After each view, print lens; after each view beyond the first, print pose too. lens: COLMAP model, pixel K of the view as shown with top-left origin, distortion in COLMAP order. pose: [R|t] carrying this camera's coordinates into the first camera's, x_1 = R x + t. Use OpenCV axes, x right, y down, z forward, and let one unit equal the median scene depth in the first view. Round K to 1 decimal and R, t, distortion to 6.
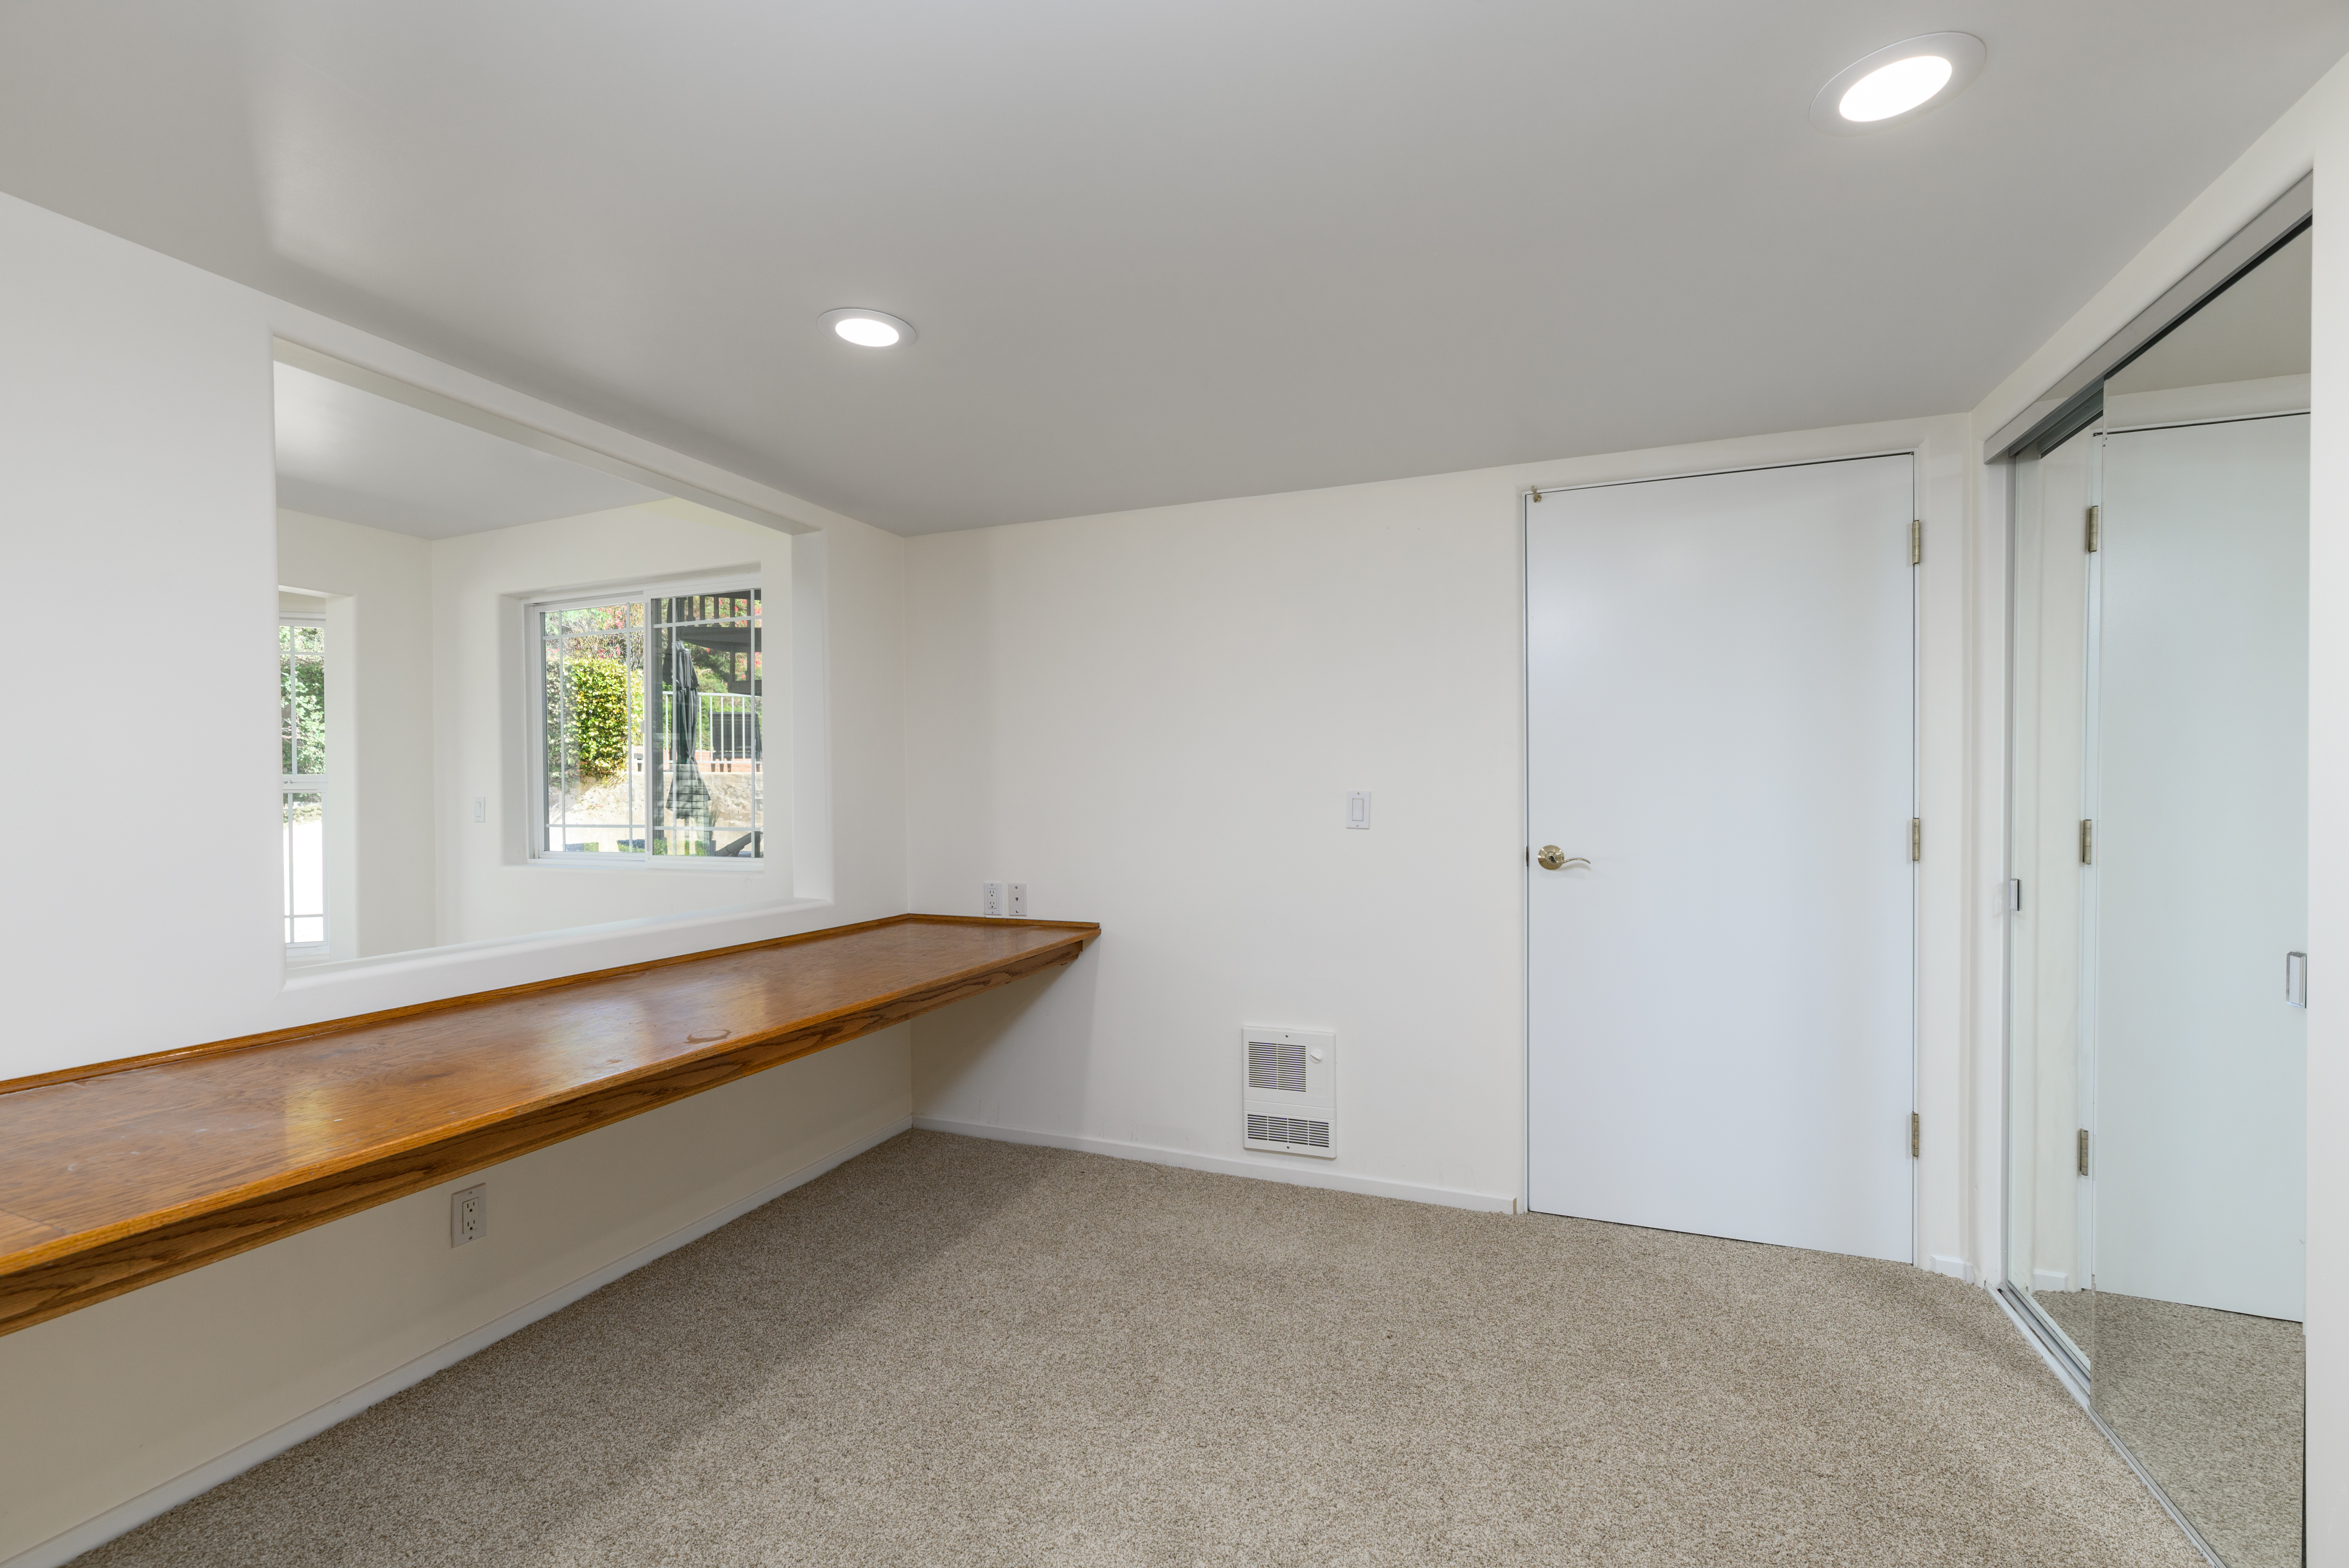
lens RADIAL K [[1015.2, 0, 1166.3], [0, 1015.2, 768.2], [0, 0, 1]] dist [0.001840, 0.000570]
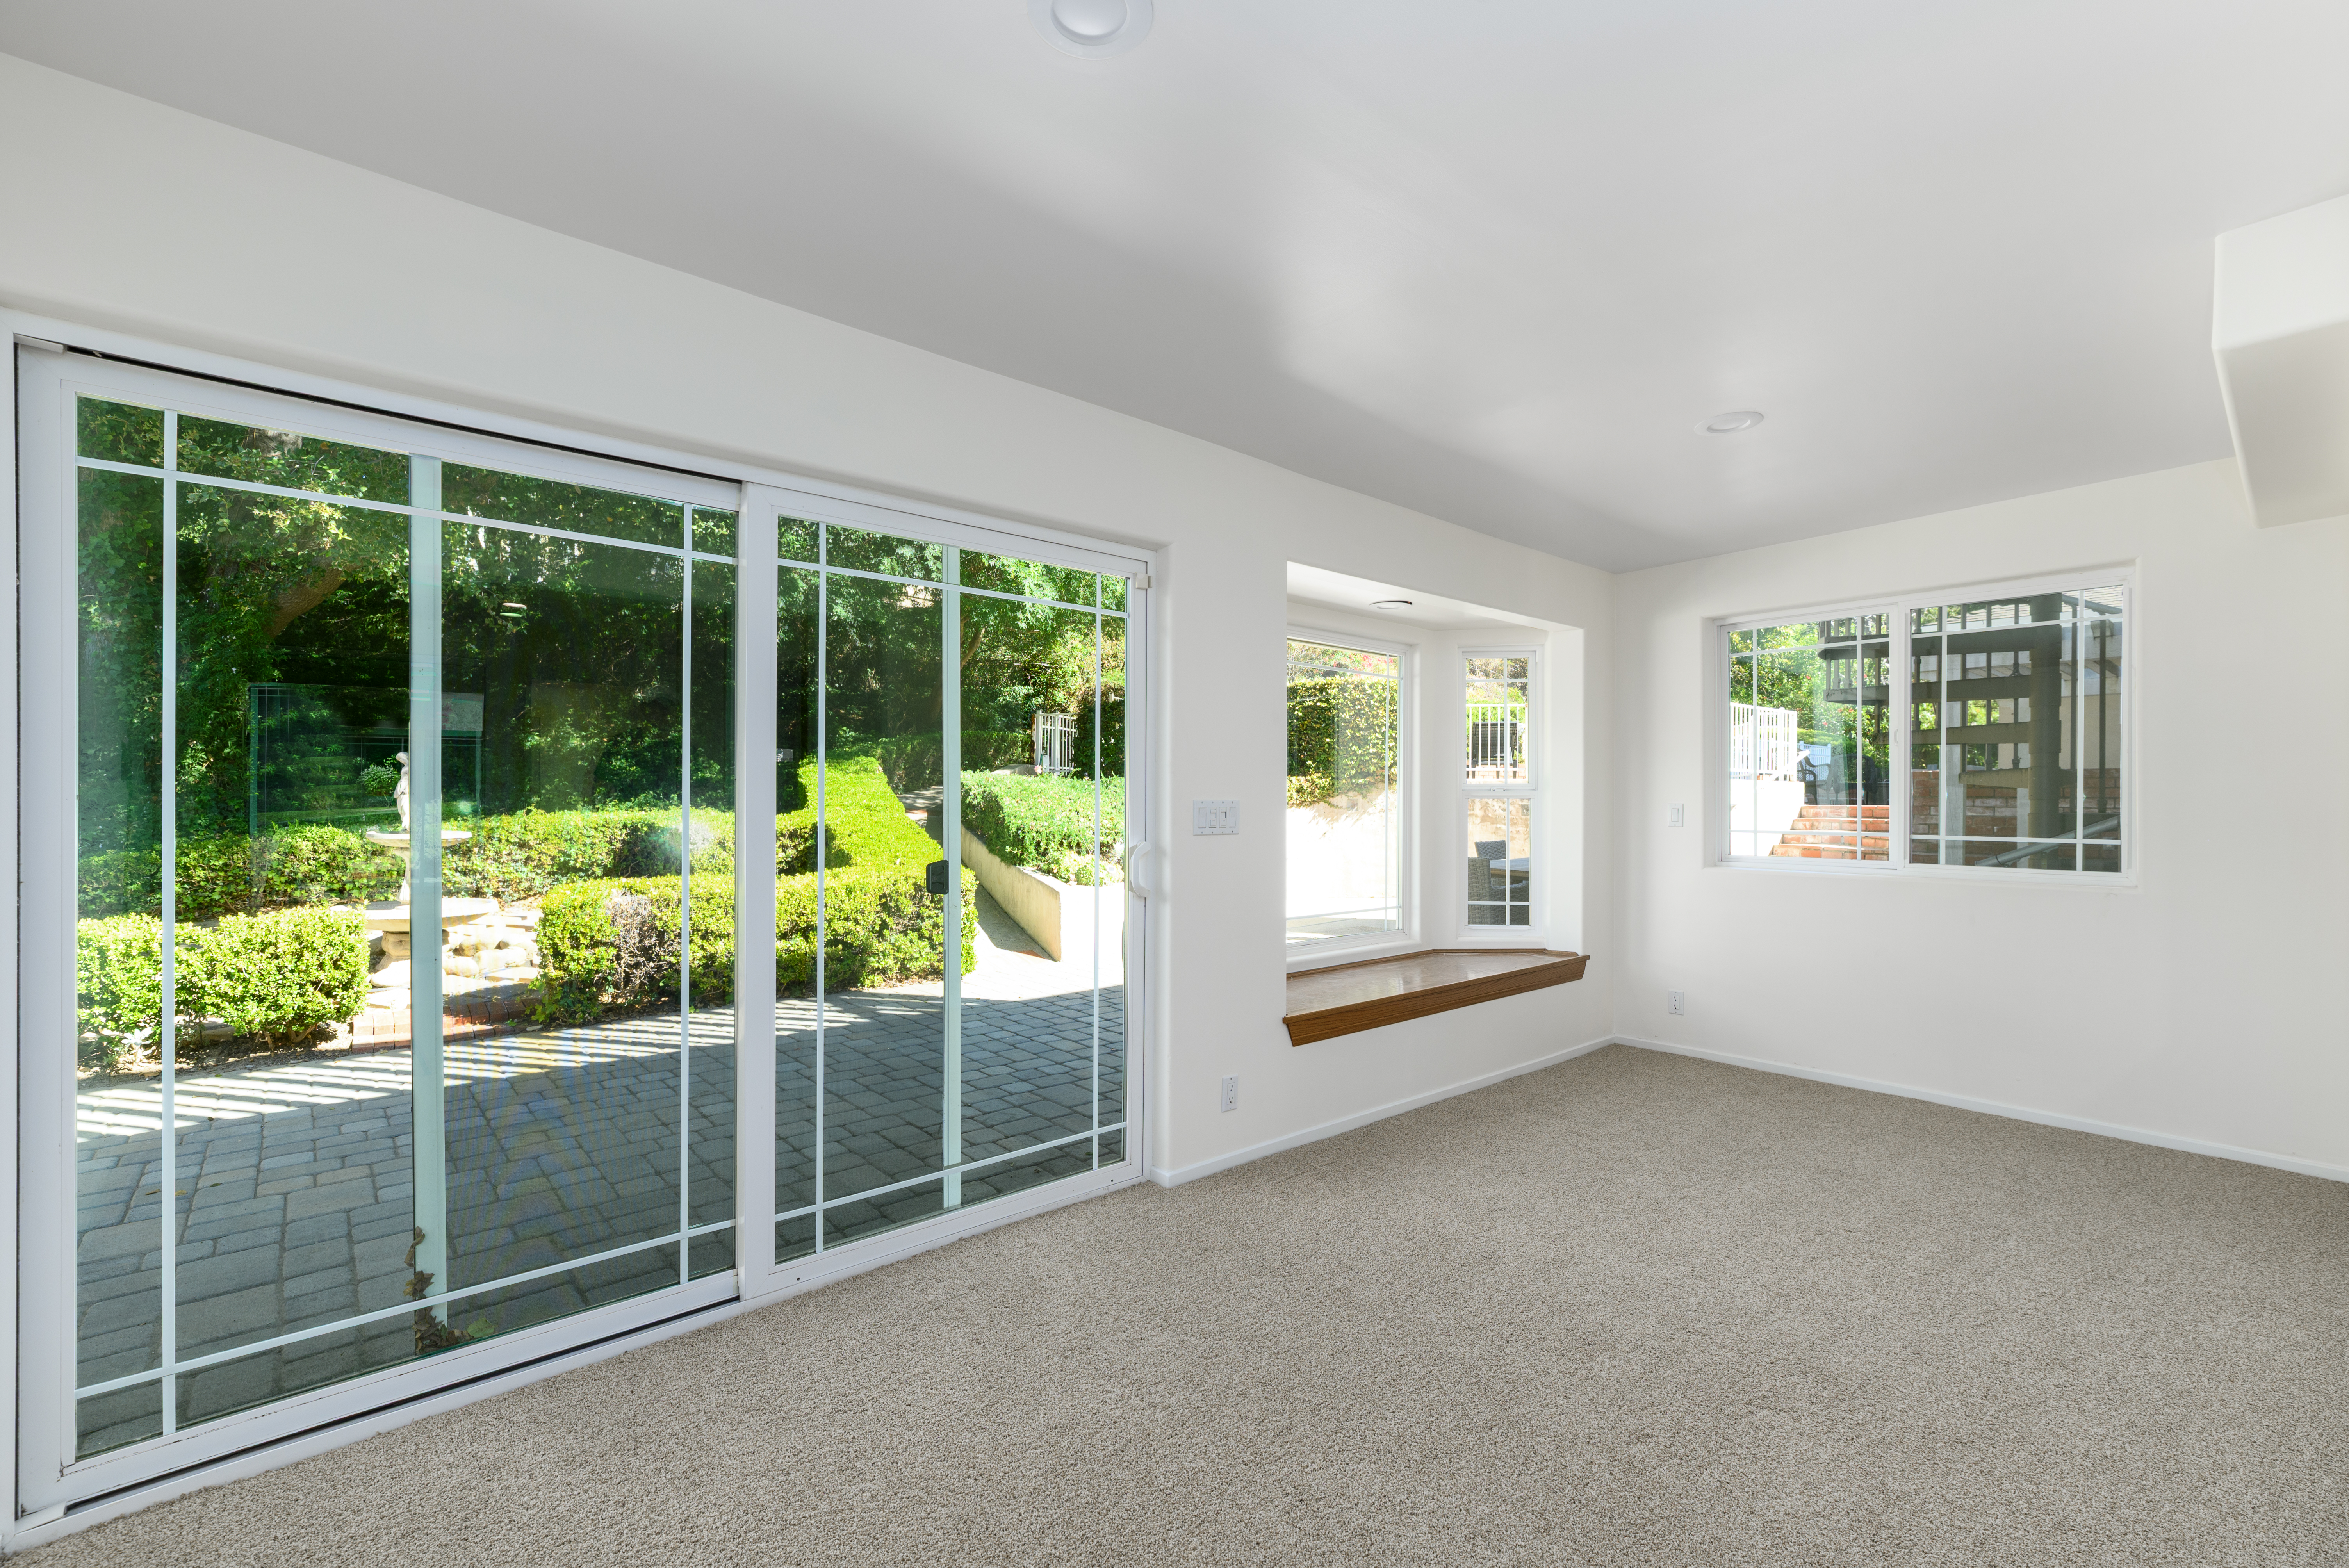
lens RADIAL K [[986.5, 0, 1174.5], [0, 986.5, 784.0], [0, 0, 1]] dist [0.000046, -0.000460]
pose [[0.887919, 0.001776, -0.459997, -0.991407], [0.003111, 0.999946, 0.009865, -0.007351], [0.459990, -0.010191, 0.887866, -0.275997]]
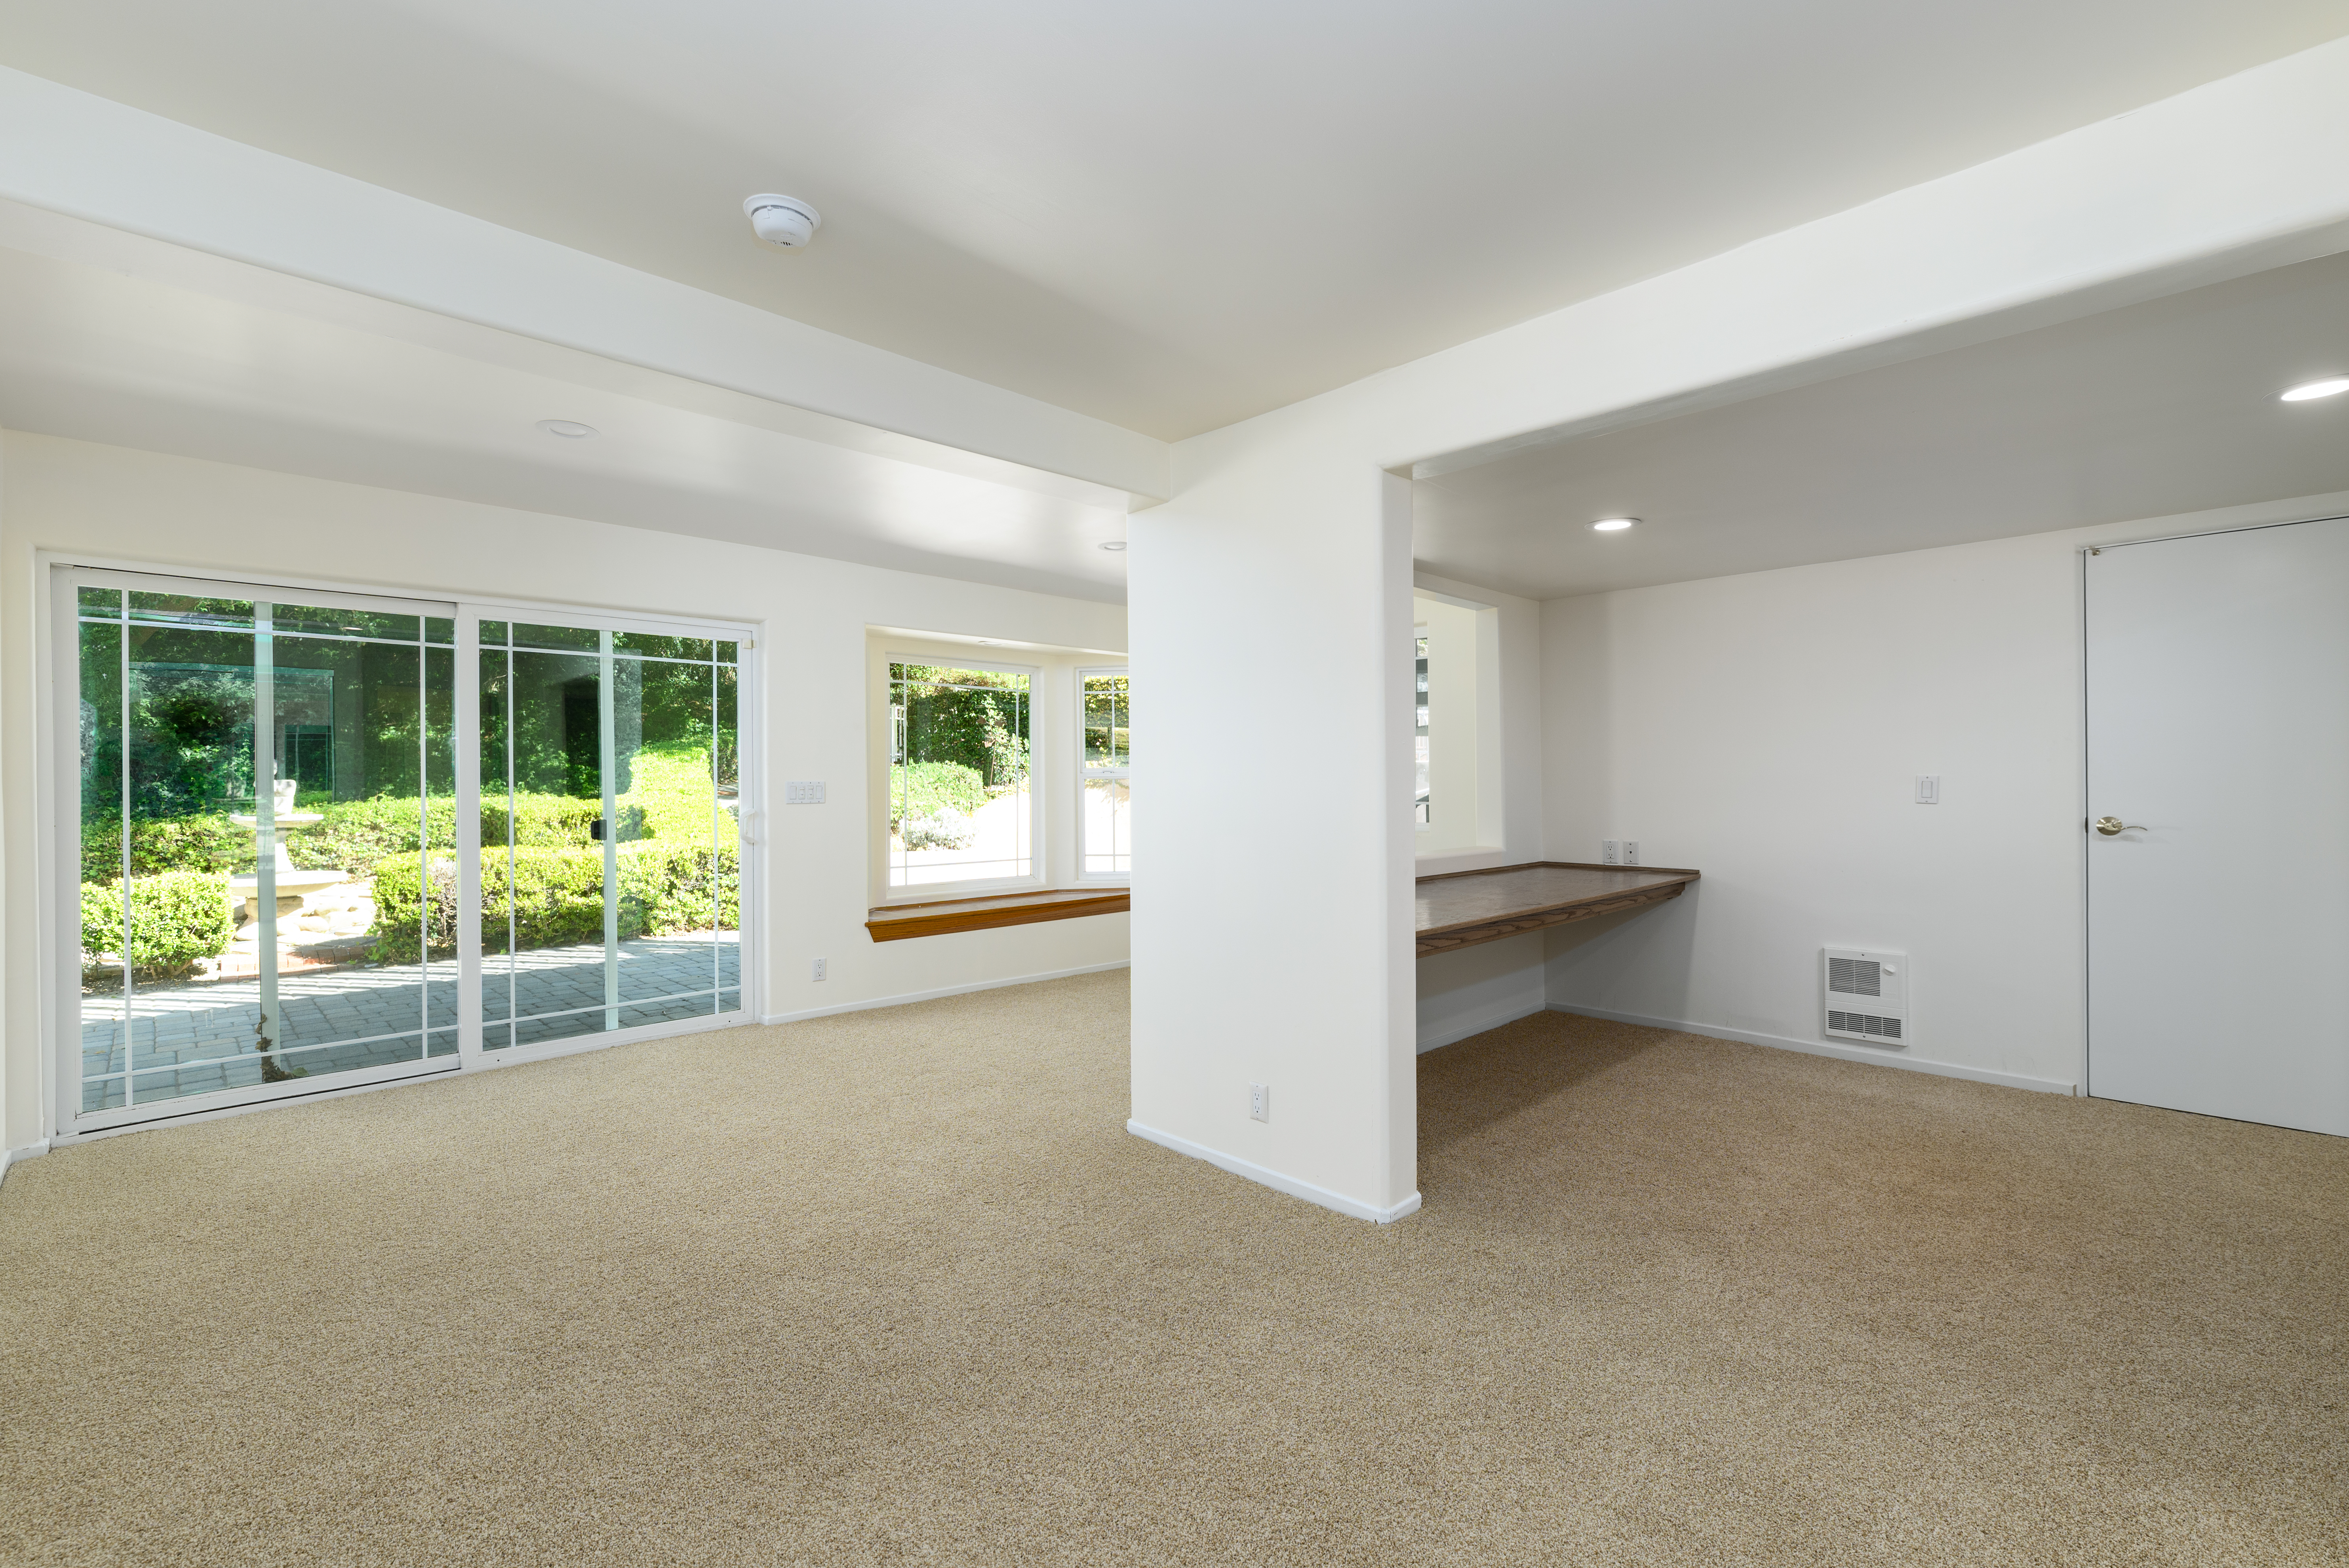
lens RADIAL K [[1015.2, 0, 1166.3], [0, 1015.2, 768.2], [0, 0, 1]] dist [0.001840, 0.000570]
pose [[0.913262, -0.005549, -0.407335, -0.179051], [0.011427, 0.999863, 0.011999, -0.014841], [0.407212, -0.015613, 0.913200, -0.628365]]
